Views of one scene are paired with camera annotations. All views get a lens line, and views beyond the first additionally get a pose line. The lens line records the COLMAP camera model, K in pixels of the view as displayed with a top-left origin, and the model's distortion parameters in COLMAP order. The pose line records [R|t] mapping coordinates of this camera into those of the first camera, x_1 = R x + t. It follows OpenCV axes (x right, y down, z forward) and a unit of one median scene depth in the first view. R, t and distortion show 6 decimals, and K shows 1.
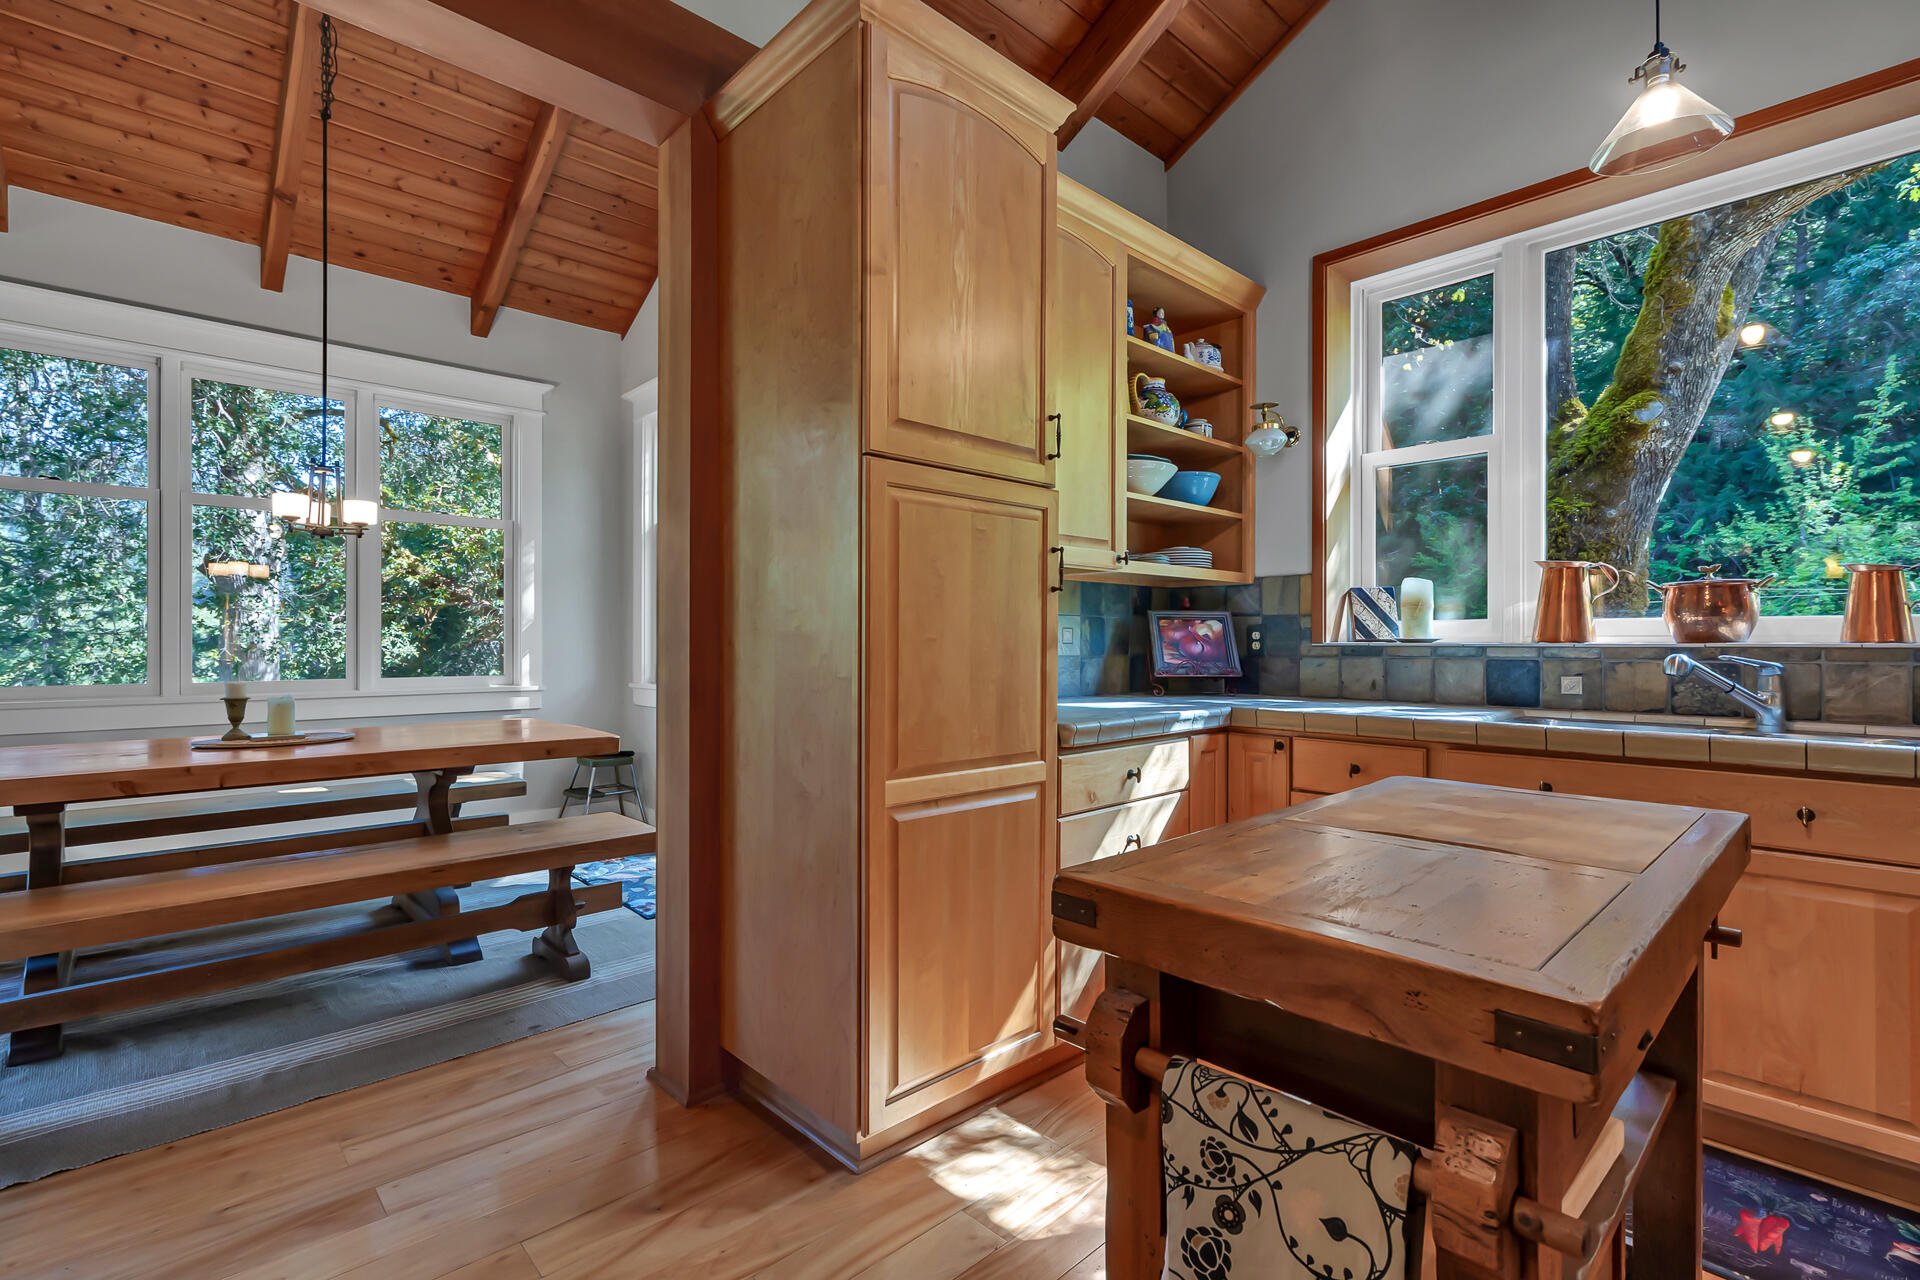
lens RADIAL K [[868.5, 0, 953.9], [0, 868.5, 644.7], [0, 0, 1]] dist [-0.001602, 0.001044]
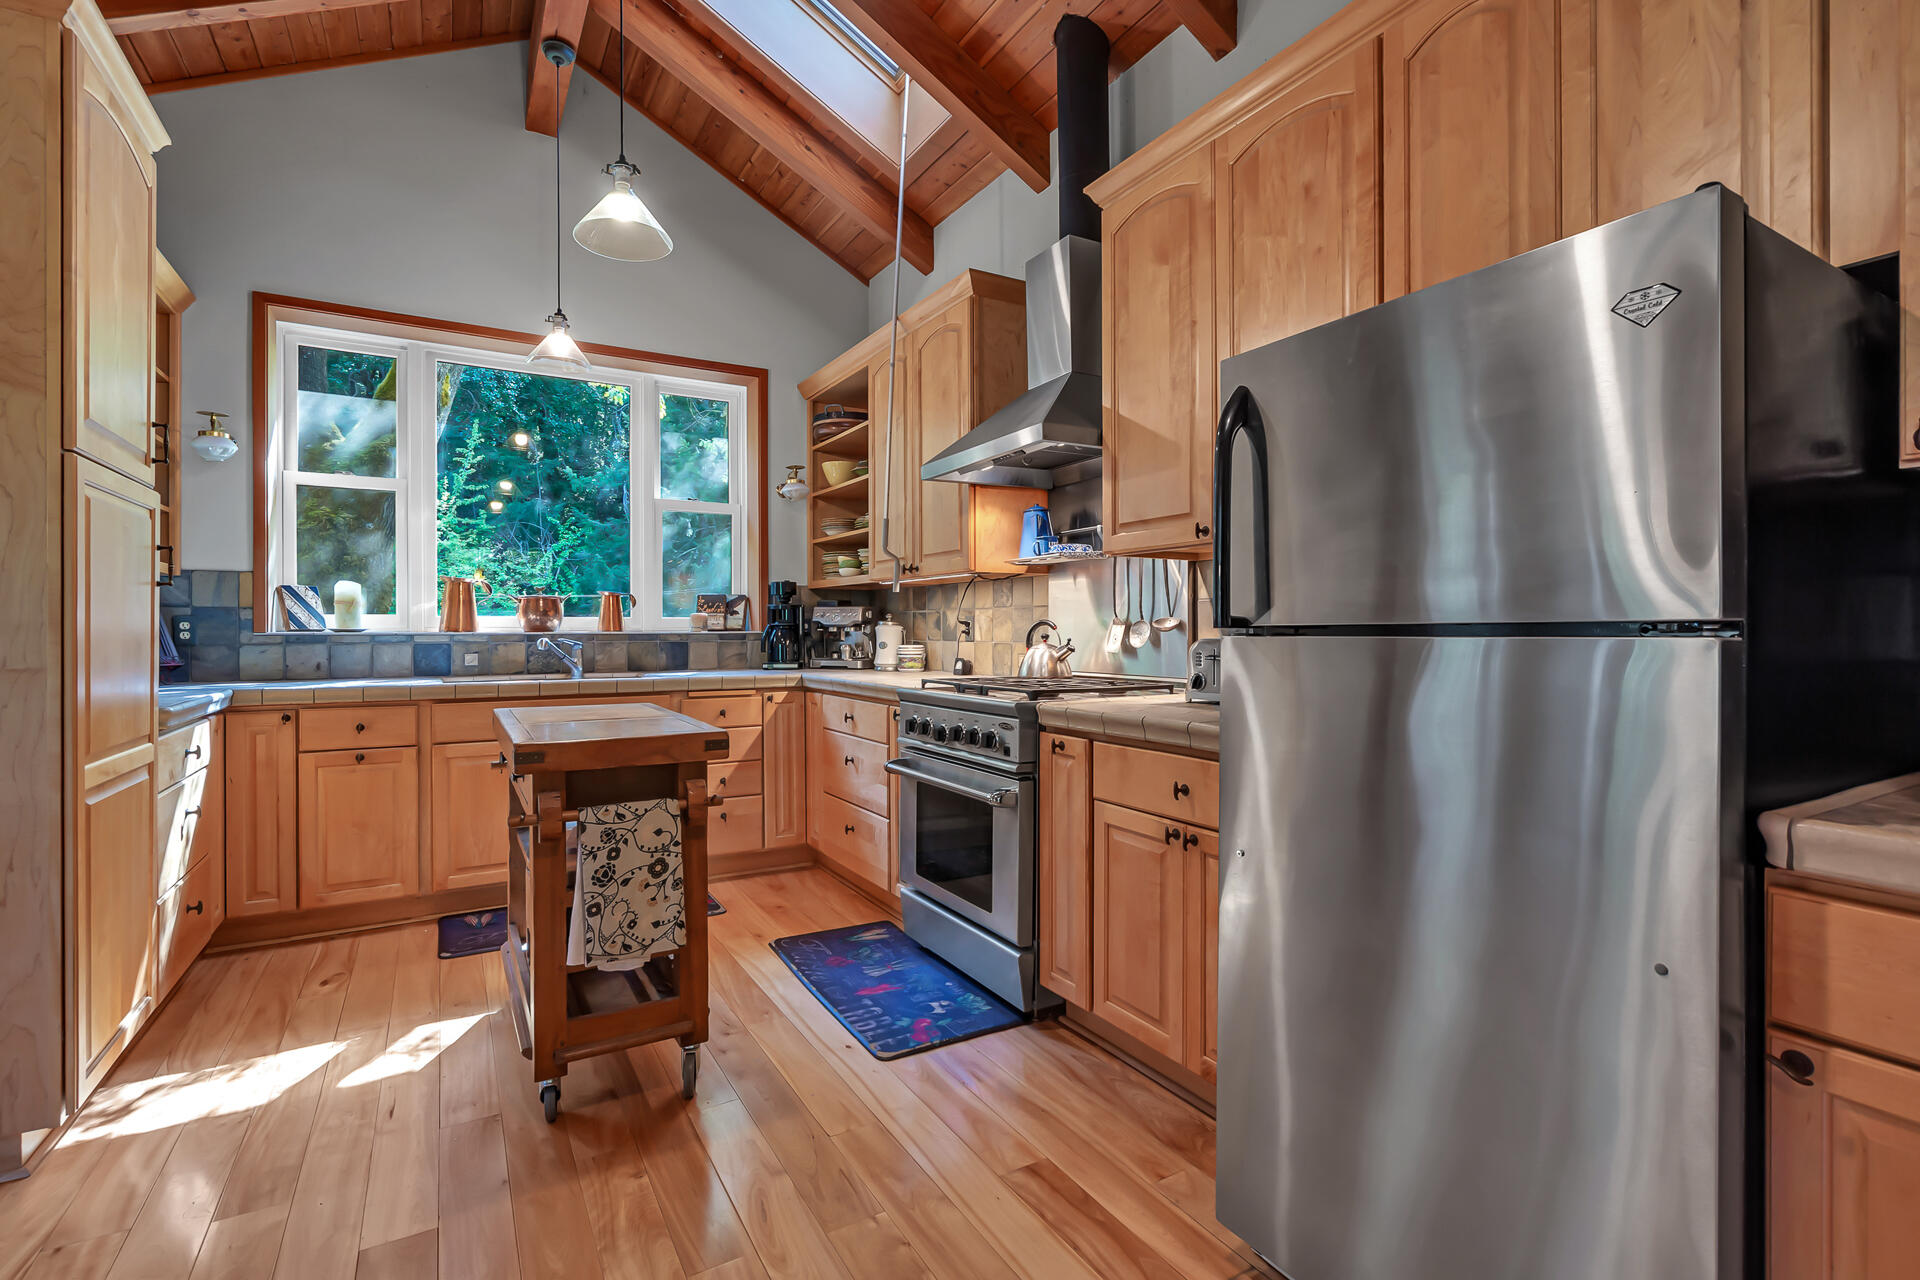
lens RADIAL K [[868.5, 0, 945.5], [0, 868.5, 636.5], [0, 0, 1]] dist [-0.001602, 0.001044]
pose [[0.227840, -0.008226, 0.973664, -0.510319], [0.005018, 0.999961, 0.007274, -0.000740], [-0.973686, 0.003229, 0.227872, -0.142629]]
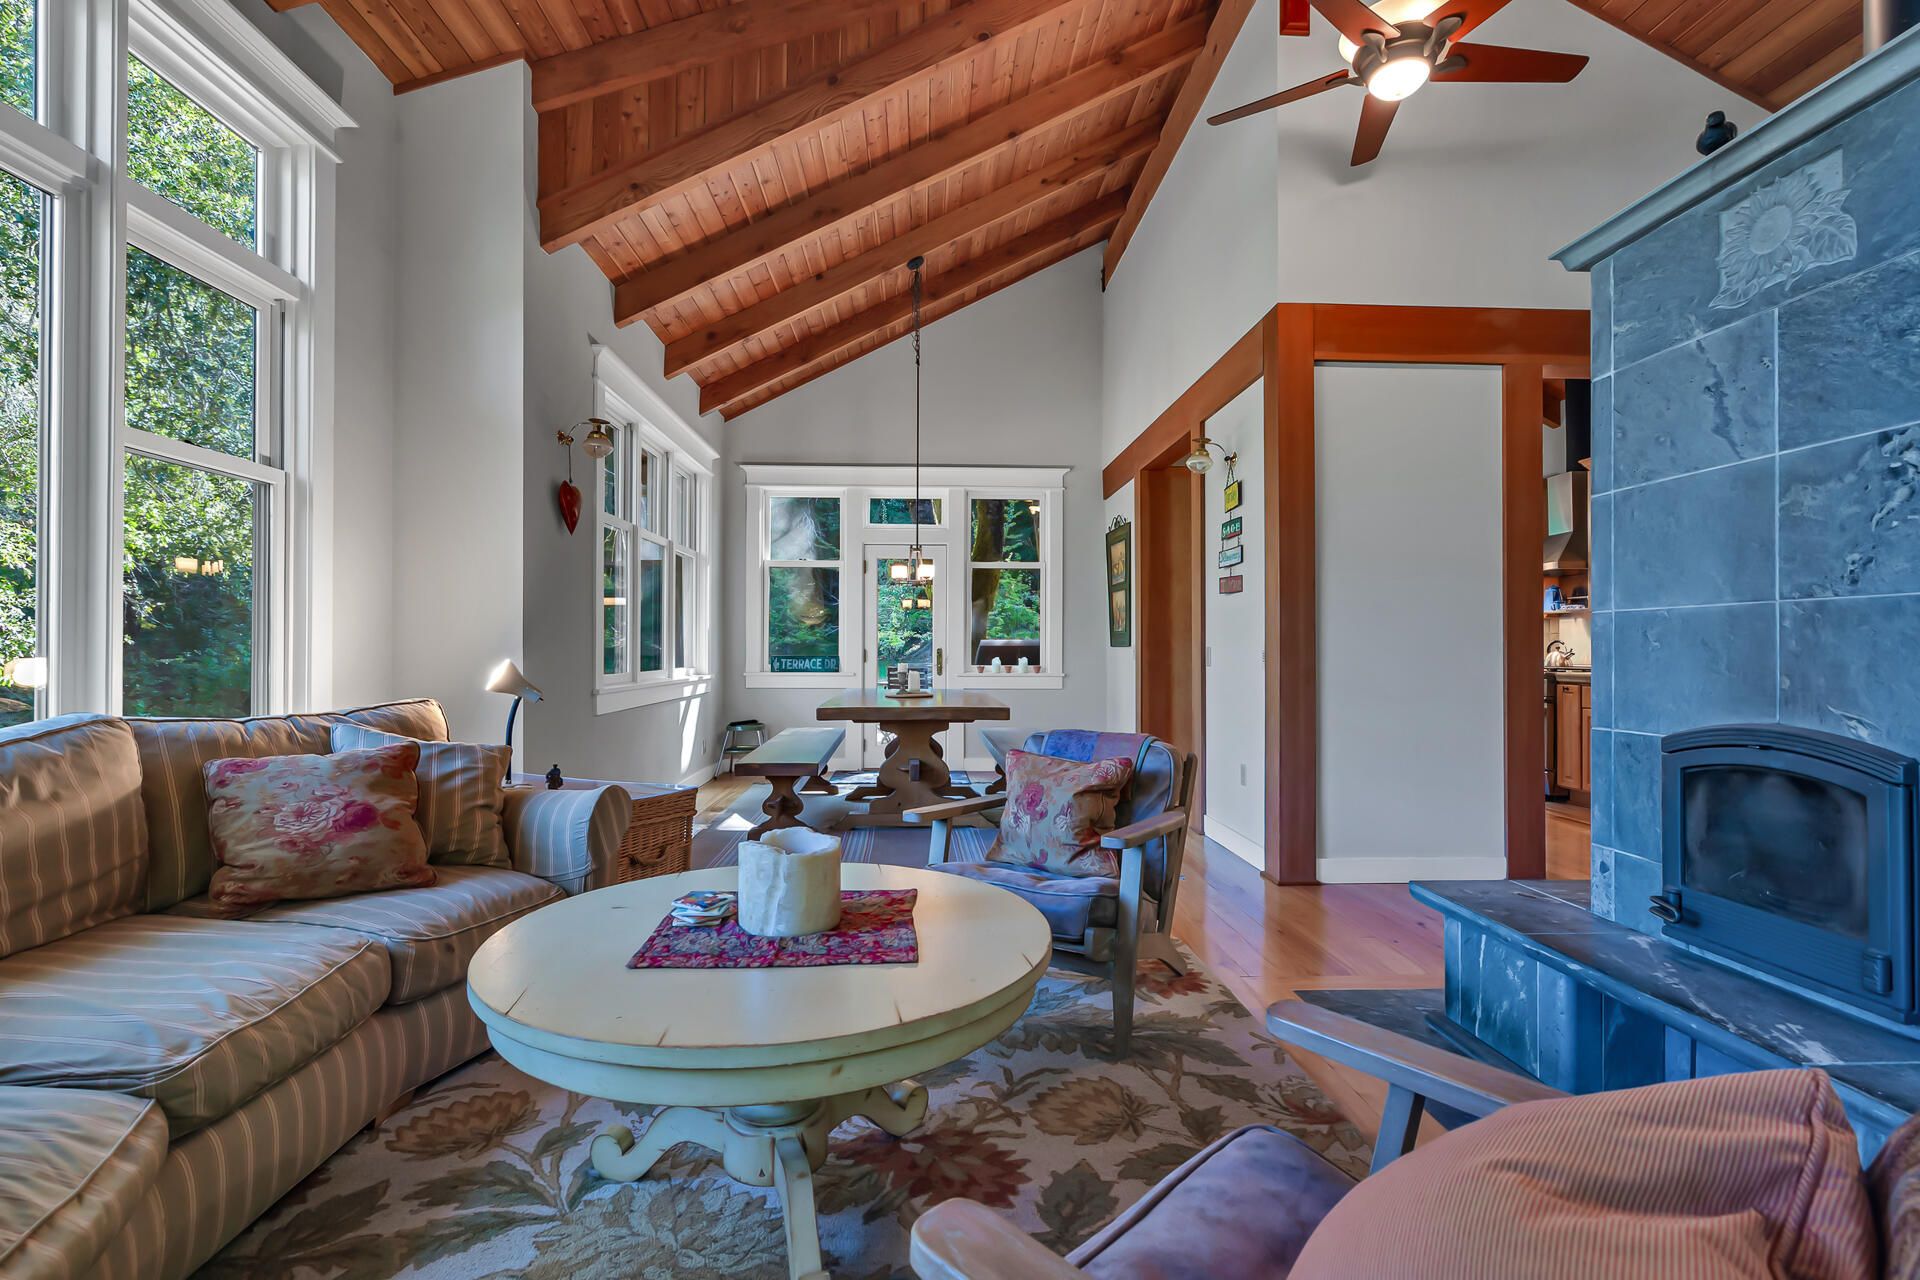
lens RADIAL K [[868.5, 0, 953.8], [0, 868.5, 643.4], [0, 0, 1]] dist [-0.001602, 0.001044]
pose [[0.652555, 0.007582, 0.757703, -2.224888], [-0.000447, 0.999954, -0.009621, 0.019121], [-0.757741, 0.005939, 0.652529, -0.305943]]
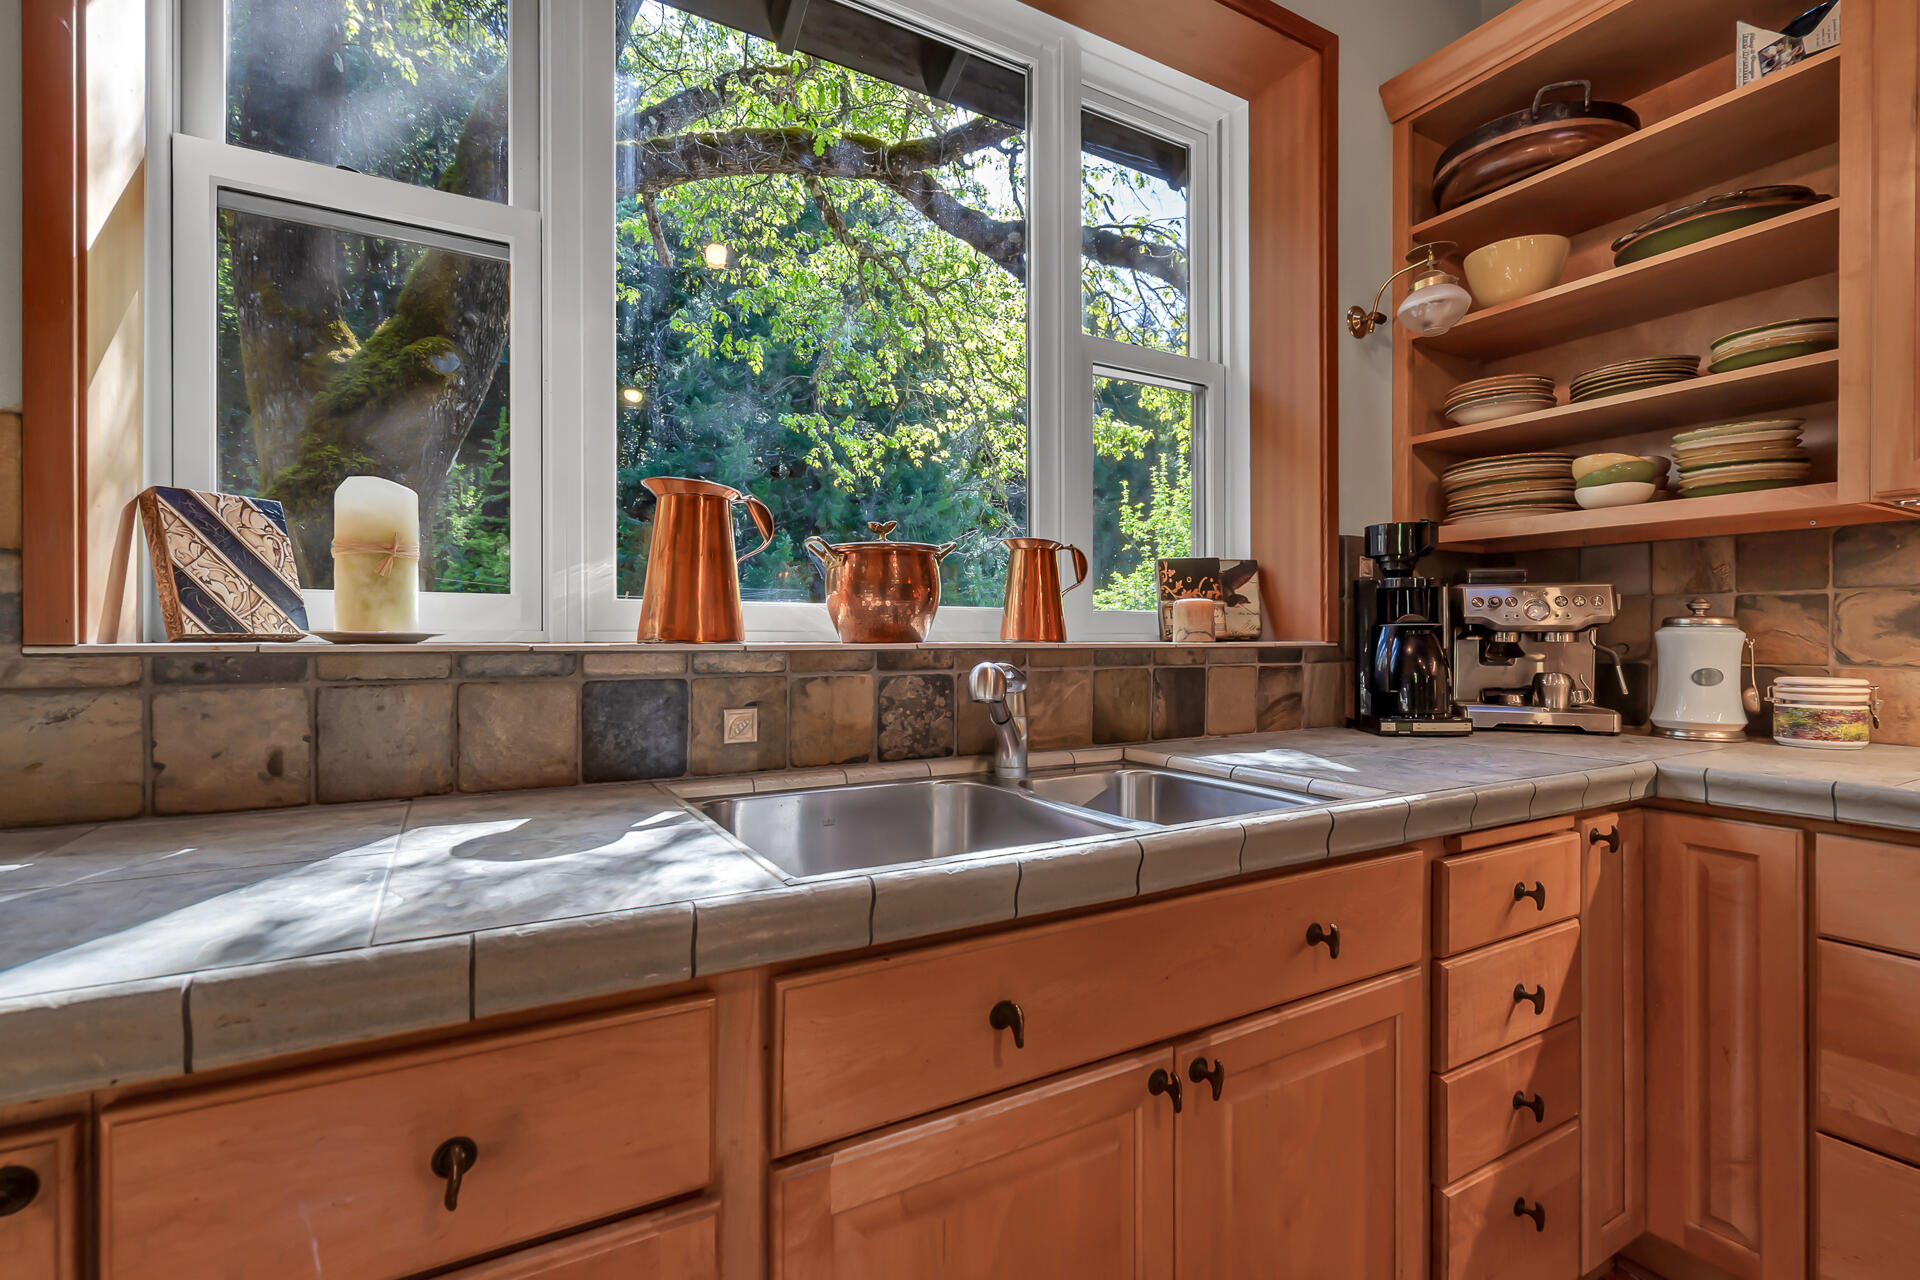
lens RADIAL K [[868.5, 0, 952.0], [0, 868.5, 644.7], [0, 0, 1]] dist [-0.001602, 0.001044]
pose [[0.234563, -0.006276, 0.972081, 0.208203], [0.003242, 0.999979, 0.005674, -0.003210], [-0.972095, 0.001821, 0.234579, 0.654560]]
